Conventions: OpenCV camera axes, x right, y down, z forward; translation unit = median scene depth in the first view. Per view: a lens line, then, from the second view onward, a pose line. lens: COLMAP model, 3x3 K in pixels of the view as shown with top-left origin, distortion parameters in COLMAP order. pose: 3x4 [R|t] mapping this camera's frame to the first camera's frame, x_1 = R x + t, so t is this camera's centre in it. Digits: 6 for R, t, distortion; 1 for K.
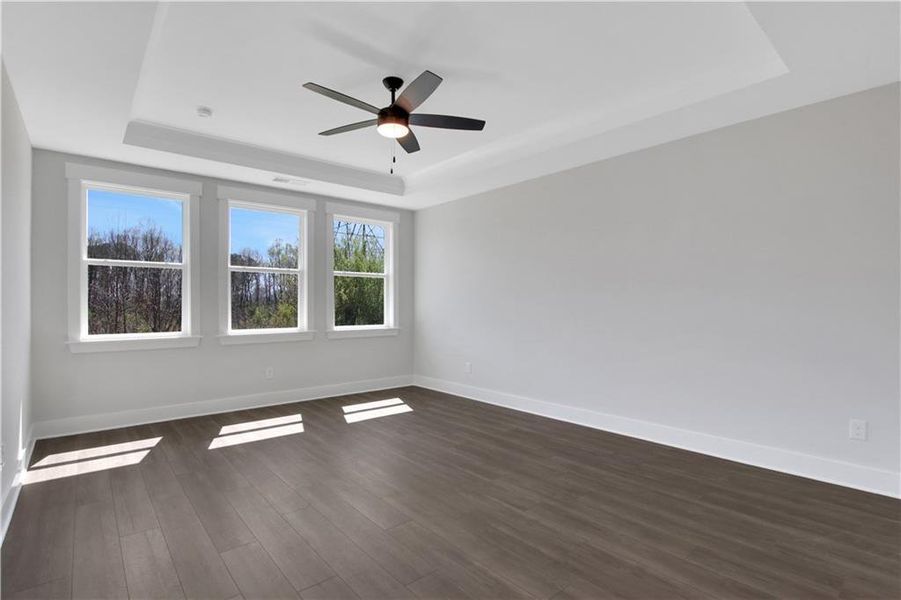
lens RADIAL K [[425.4, 0, 439.9], [0, 425.4, 311.1], [0, 0, 1]] dist [-0.064770, 0.000020]
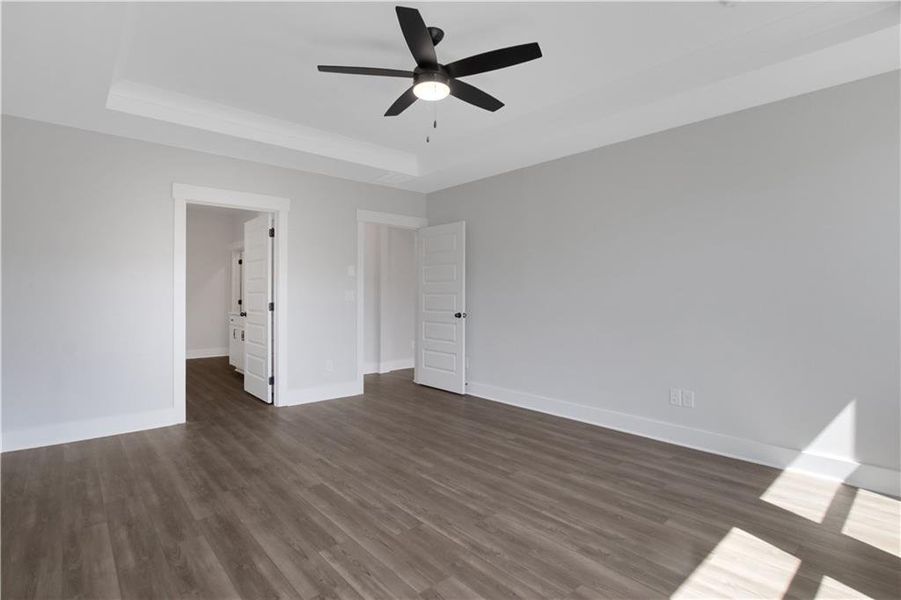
lens RADIAL K [[435.9, 0, 450.5], [0, 435.9, 300.0], [0, 0, 1]] dist [-0.026969, 0.000448]
pose [[-0.999323, -0.000196, -0.036780, -0.098575], [-0.000930, 0.999801, 0.019942, -0.020342], [0.036769, 0.019963, -0.999124, 1.526087]]
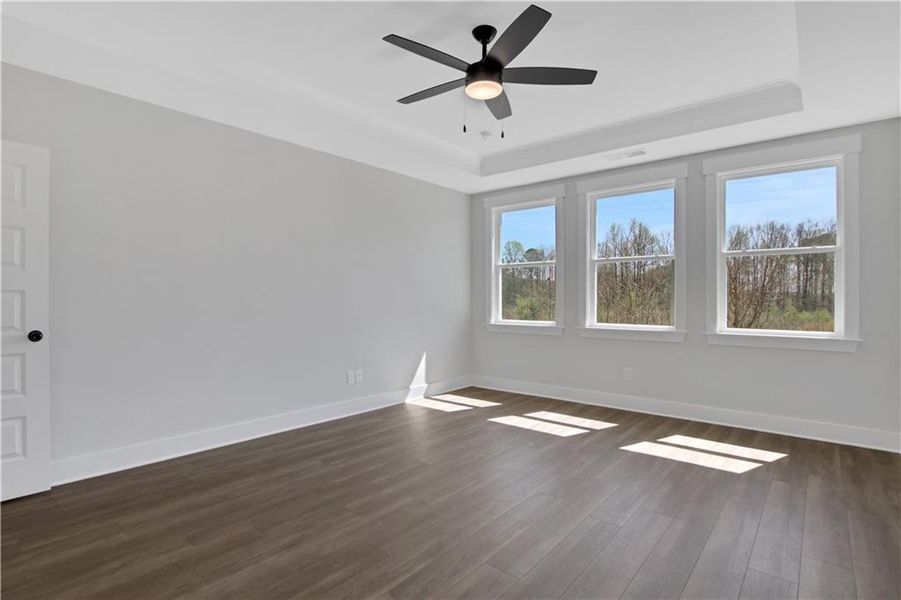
lens RADIAL K [[435.9, 0, 450.5], [0, 435.9, 300.0], [0, 0, 1]] dist [-0.026969, 0.000448]
pose [[0.173647, 0.003098, -0.984803, 0.600087], [-0.017495, 0.999847, 0.000060, -0.004430], [0.984653, 0.017219, 0.173675, 0.638835]]
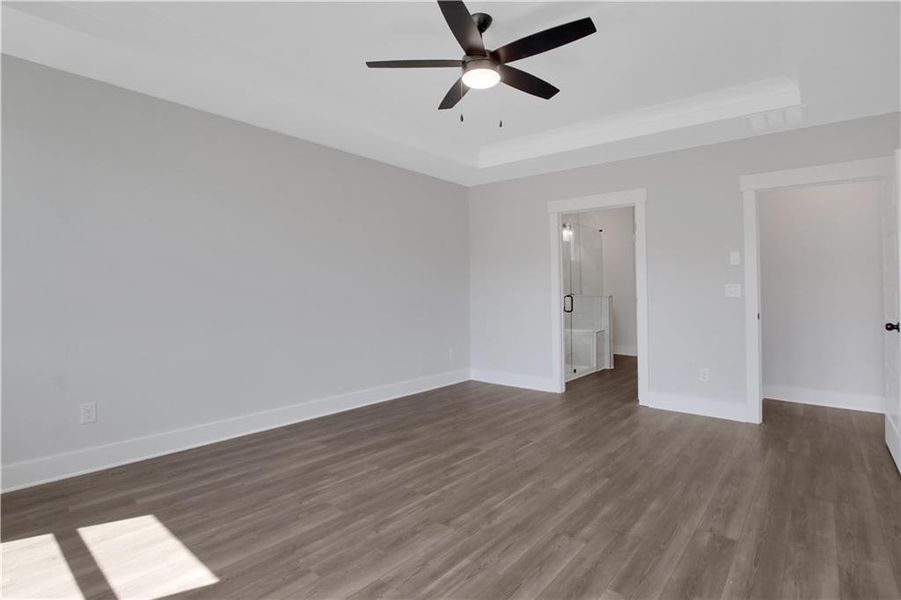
lens RADIAL K [[452.2, 0, 449.2], [0, 452.2, 295.0], [0, 0, 1]] dist [-0.031747, 0.000025]
pose [[-0.178450, -0.007414, 0.983921, -0.773949], [0.011625, 0.999886, 0.009643, -0.006723], [-0.983880, 0.013158, -0.178344, 0.997660]]
